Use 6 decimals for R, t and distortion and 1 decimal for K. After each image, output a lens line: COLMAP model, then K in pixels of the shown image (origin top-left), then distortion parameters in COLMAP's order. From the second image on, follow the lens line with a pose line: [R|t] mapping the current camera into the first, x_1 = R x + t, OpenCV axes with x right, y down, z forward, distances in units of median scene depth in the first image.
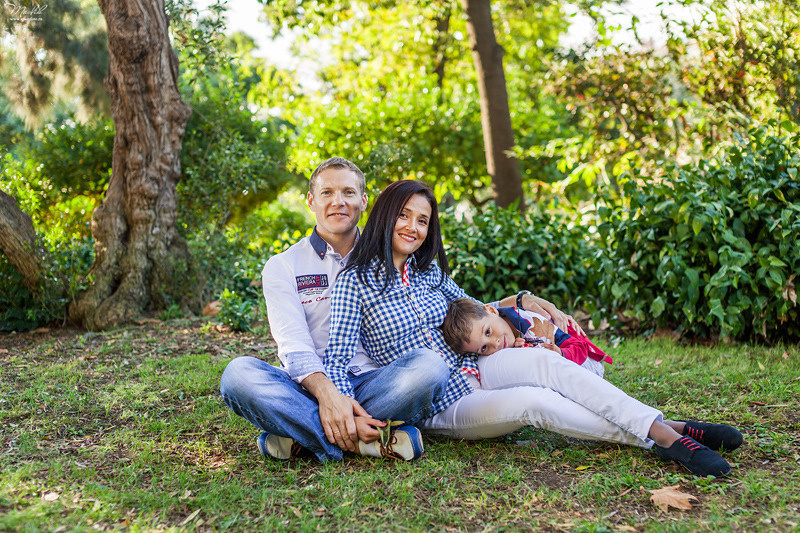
lens RADIAL K [[1130.6, 0, 398.5], [0, 1130.6, 259.5], [0, 0, 1]] dist [0.030701, 0.000000]
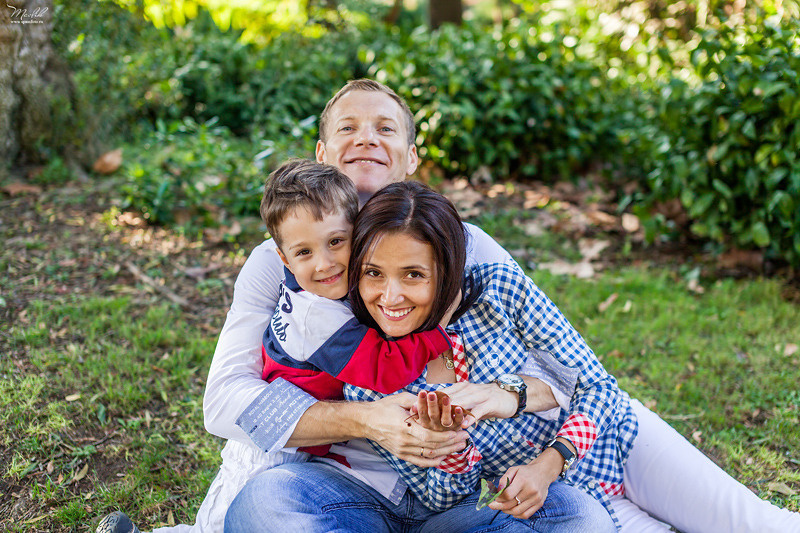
lens RADIAL K [[1130.6, 0, 406.1], [0, 1130.6, 274.0], [0, 0, 1]] dist [0.030701, 0.000000]
pose [[0.991468, 0.007985, 0.130107, -0.067517], [-0.040669, 0.967249, 0.250548, -0.082579], [-0.123846, -0.253702, 0.959321, 0.243756]]
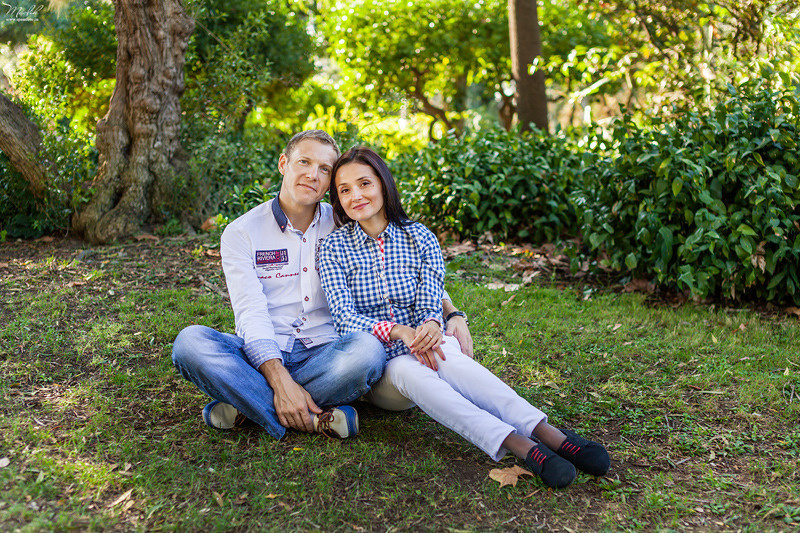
lens RADIAL K [[1130.6, 0, 394.2], [0, 1130.6, 270.1], [0, 0, 1]] dist [0.030701, 0.000000]
pose [[0.998075, 0.042613, -0.045055, 0.048881], [-0.036156, 0.990116, 0.135507, -0.060935], [0.050384, -0.133617, 0.989751, -0.008322]]
